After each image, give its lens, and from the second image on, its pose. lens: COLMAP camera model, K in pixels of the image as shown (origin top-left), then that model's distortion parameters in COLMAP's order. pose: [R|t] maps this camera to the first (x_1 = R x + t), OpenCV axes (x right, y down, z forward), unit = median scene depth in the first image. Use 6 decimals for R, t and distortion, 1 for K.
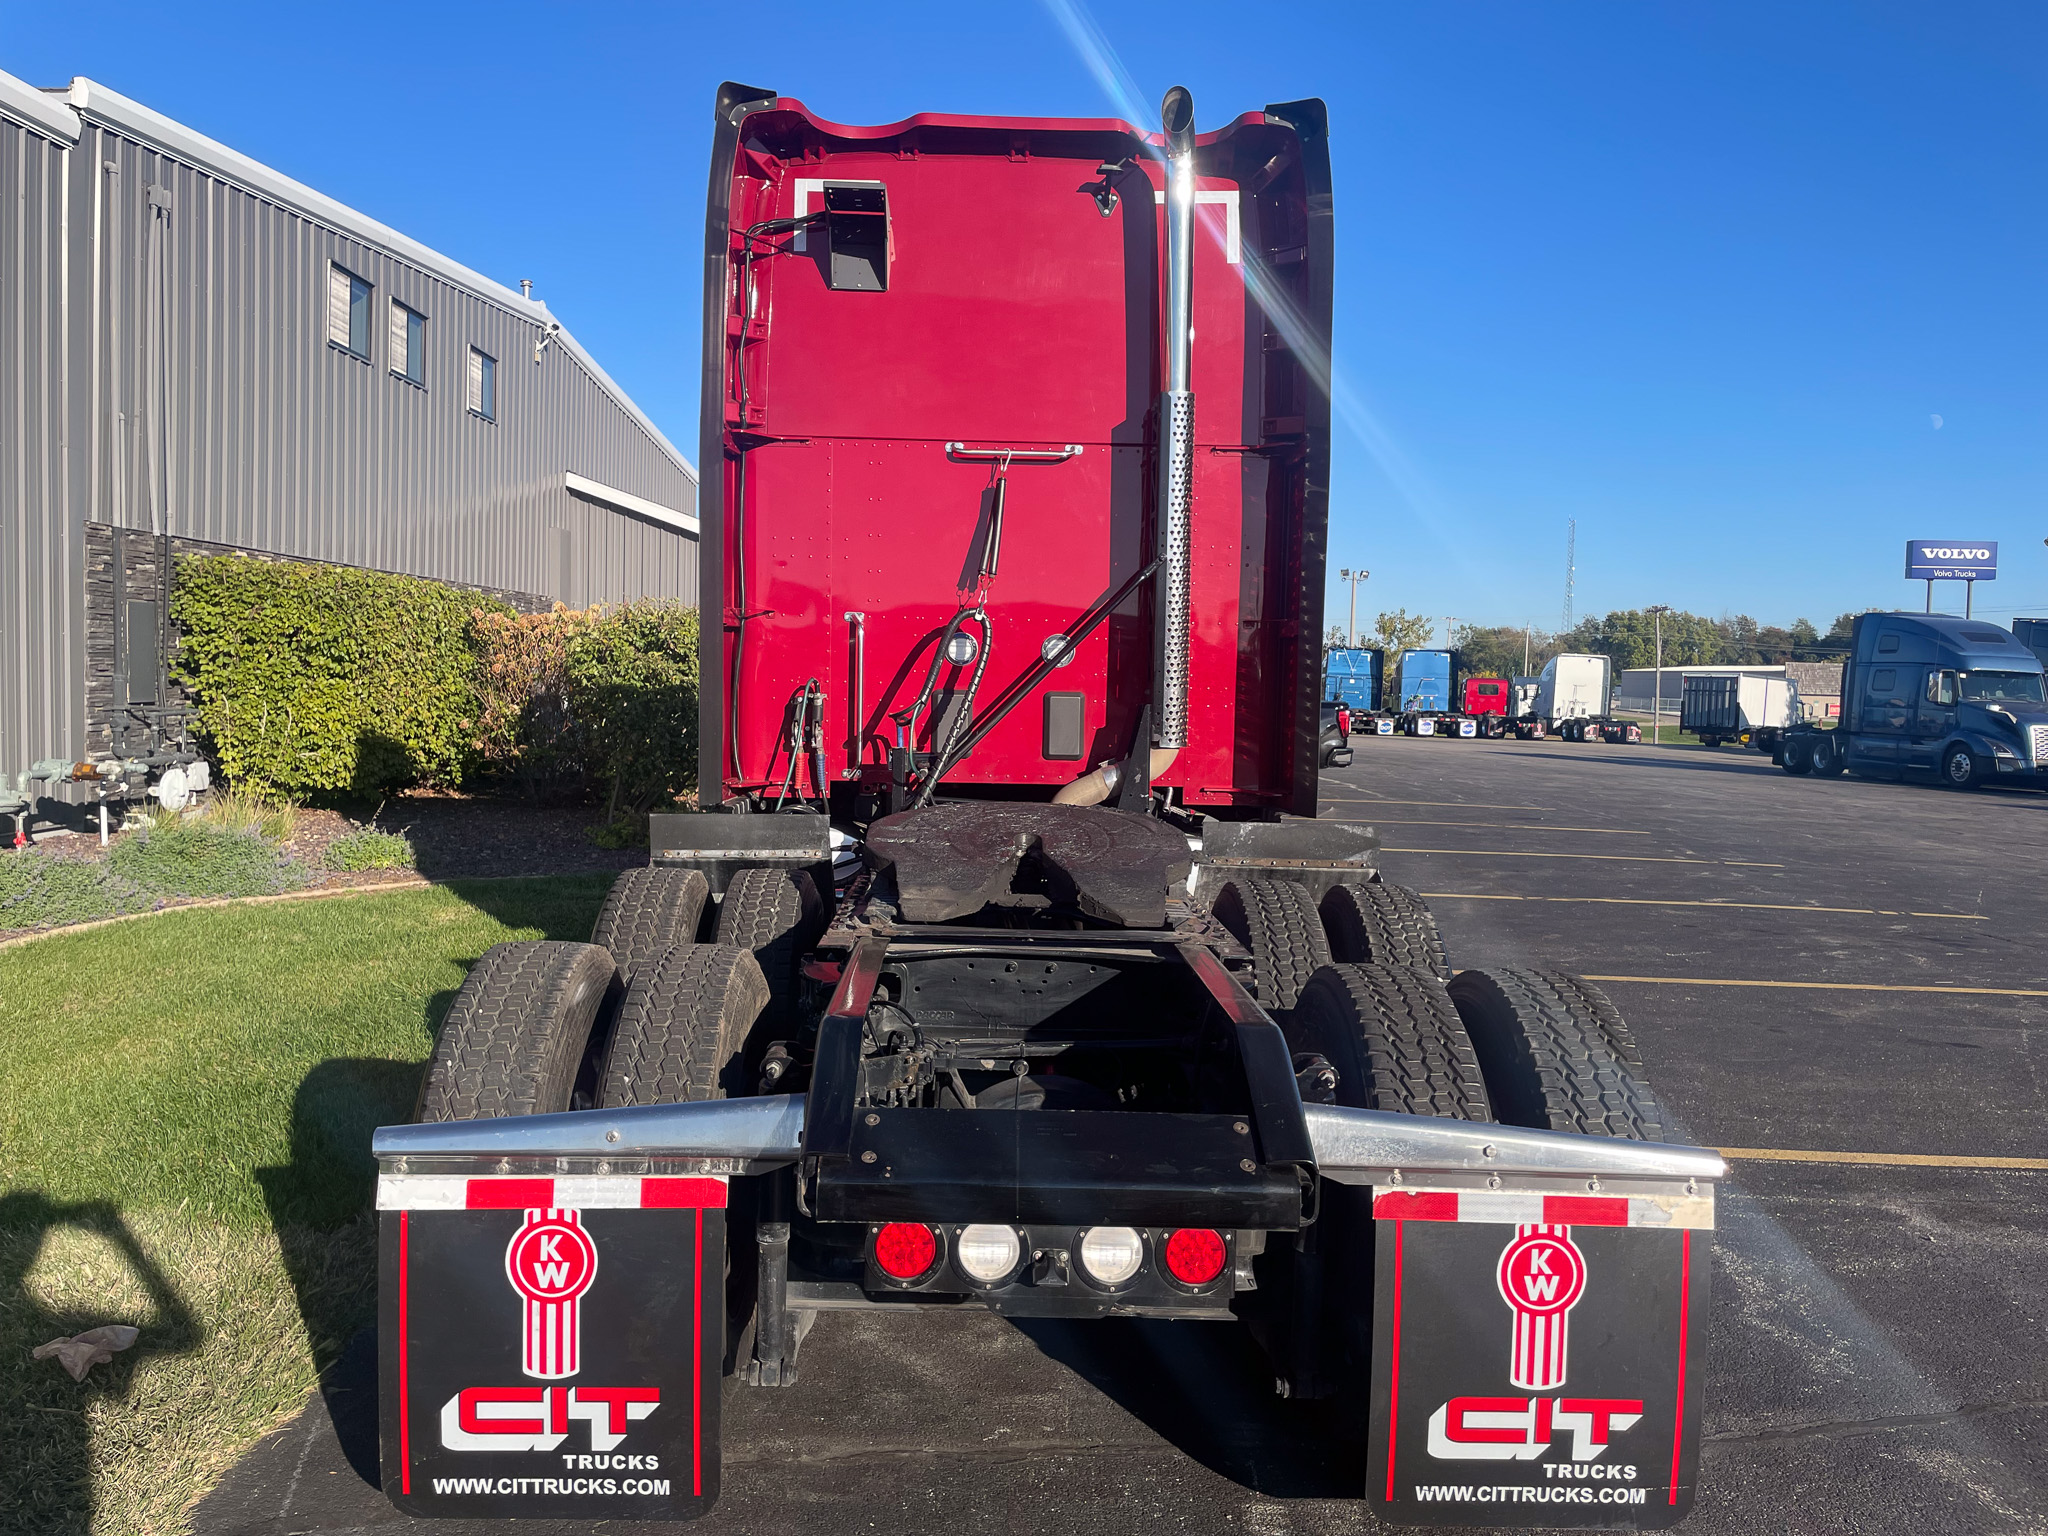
lens RADIAL K [[1589.5, 0, 1028.5], [0, 1589.5, 751.8], [0, 0, 1]] dist [0.012555, -0.003297]
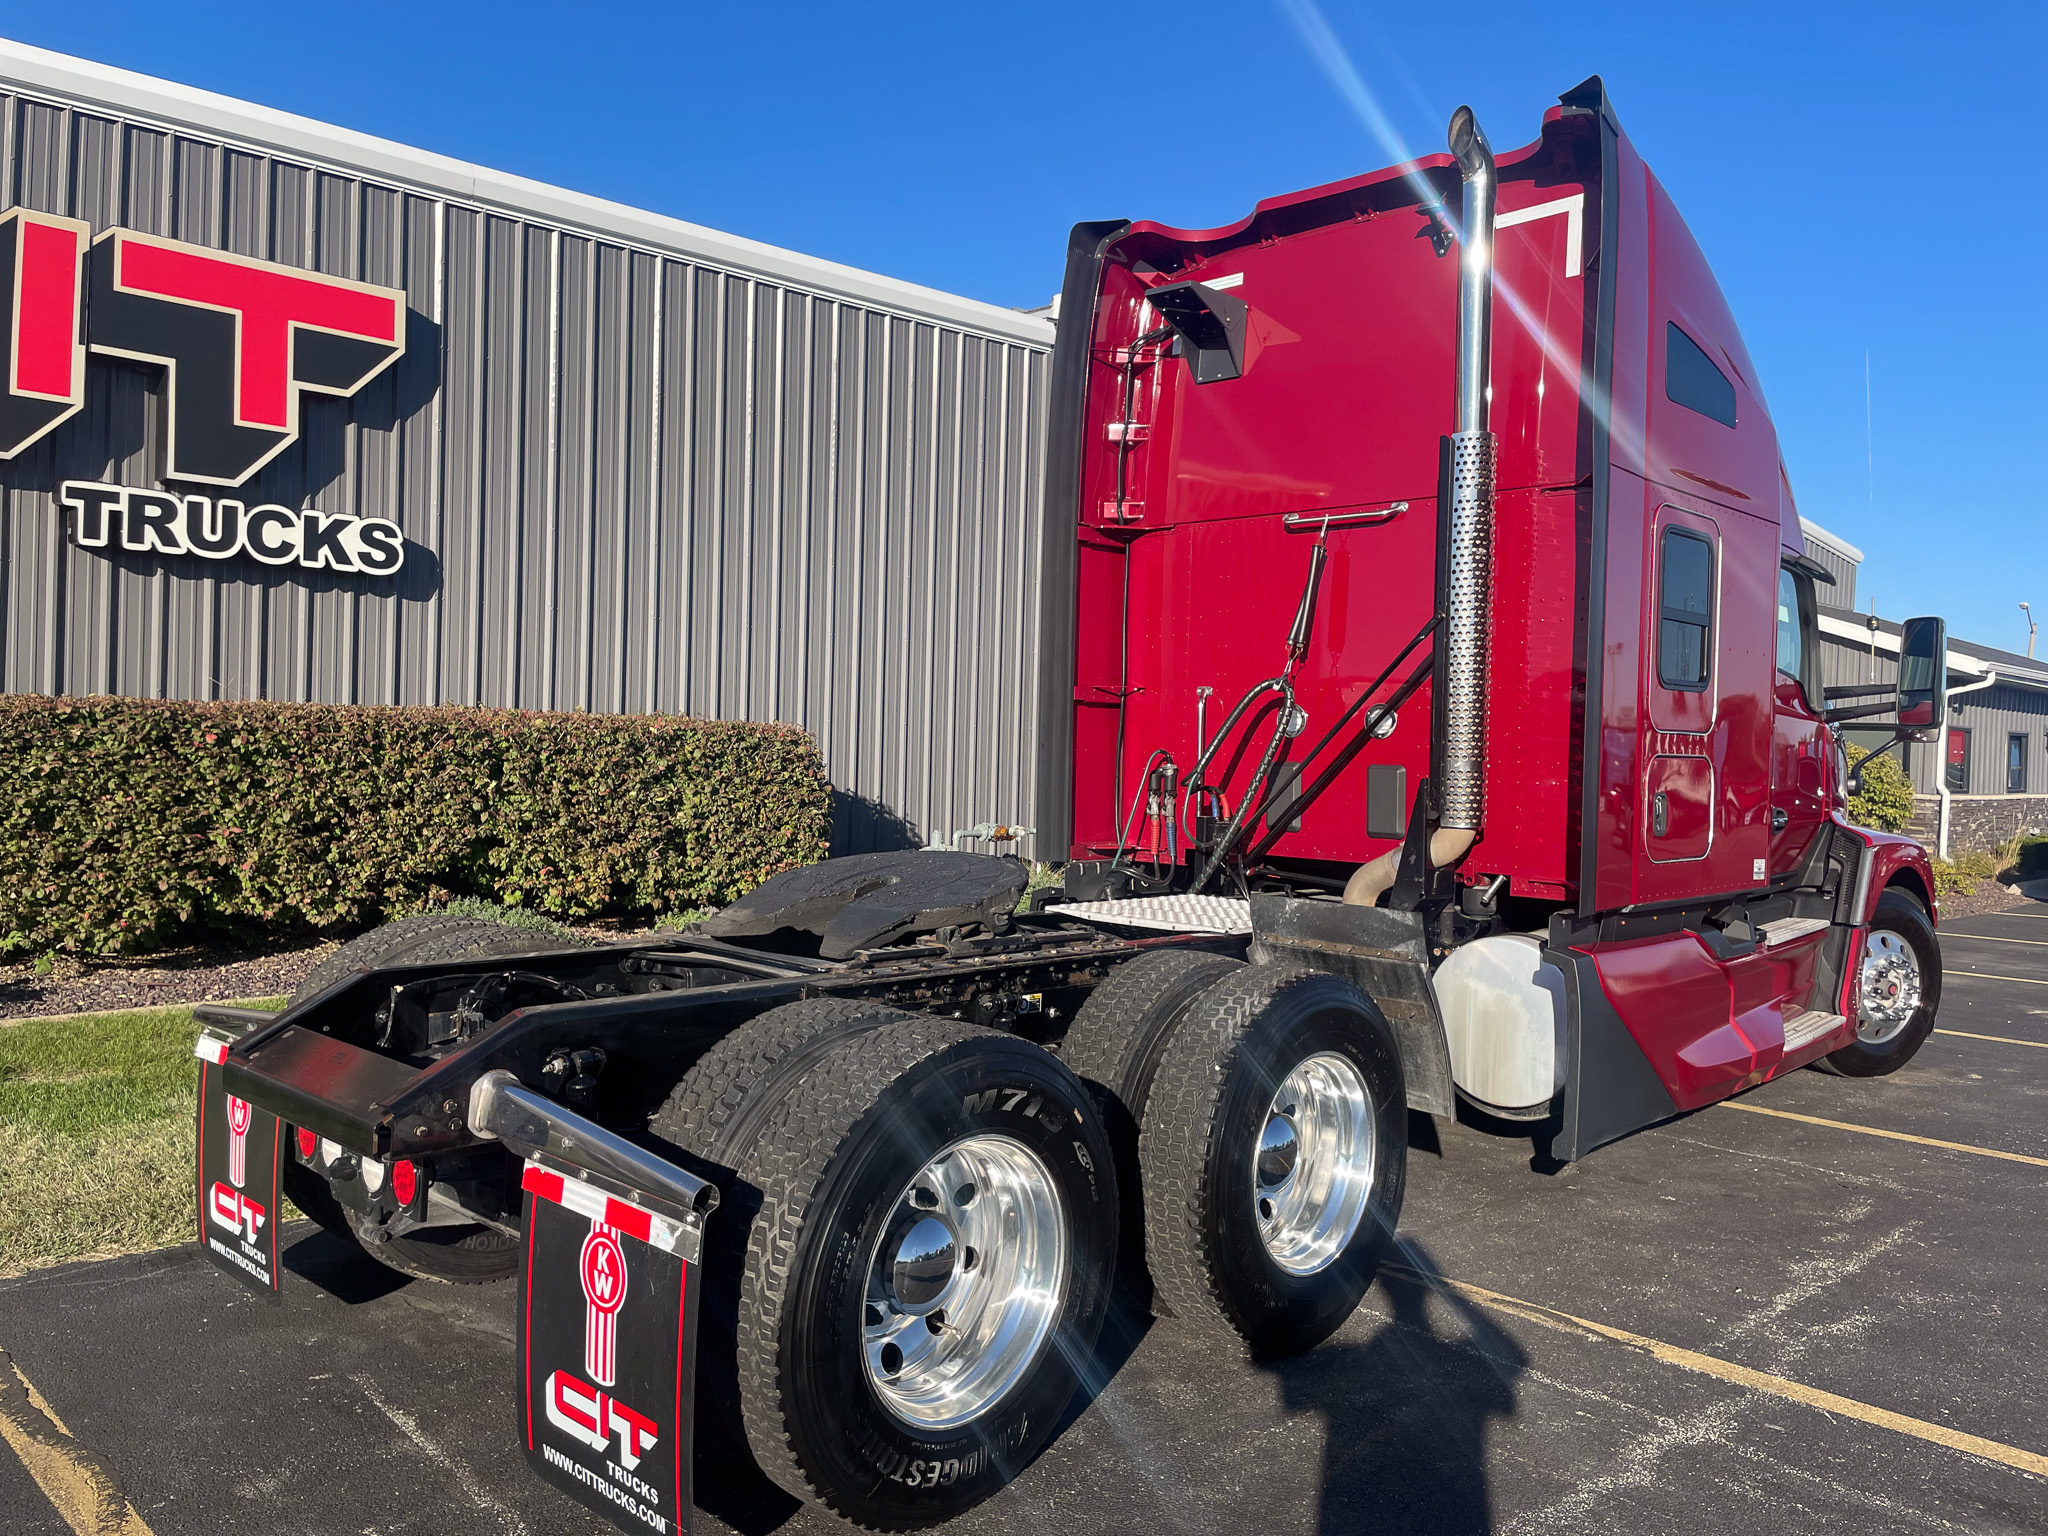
lens RADIAL K [[1589.5, 0, 955.4], [0, 1589.5, 726.9], [0, 0, 1]] dist [0.012555, -0.003297]
pose [[0.690832, -0.013156, -0.722896, 1.247471], [-0.043759, 0.997241, -0.059967, 0.017840], [0.721690, 0.073061, 0.688350, 0.406774]]
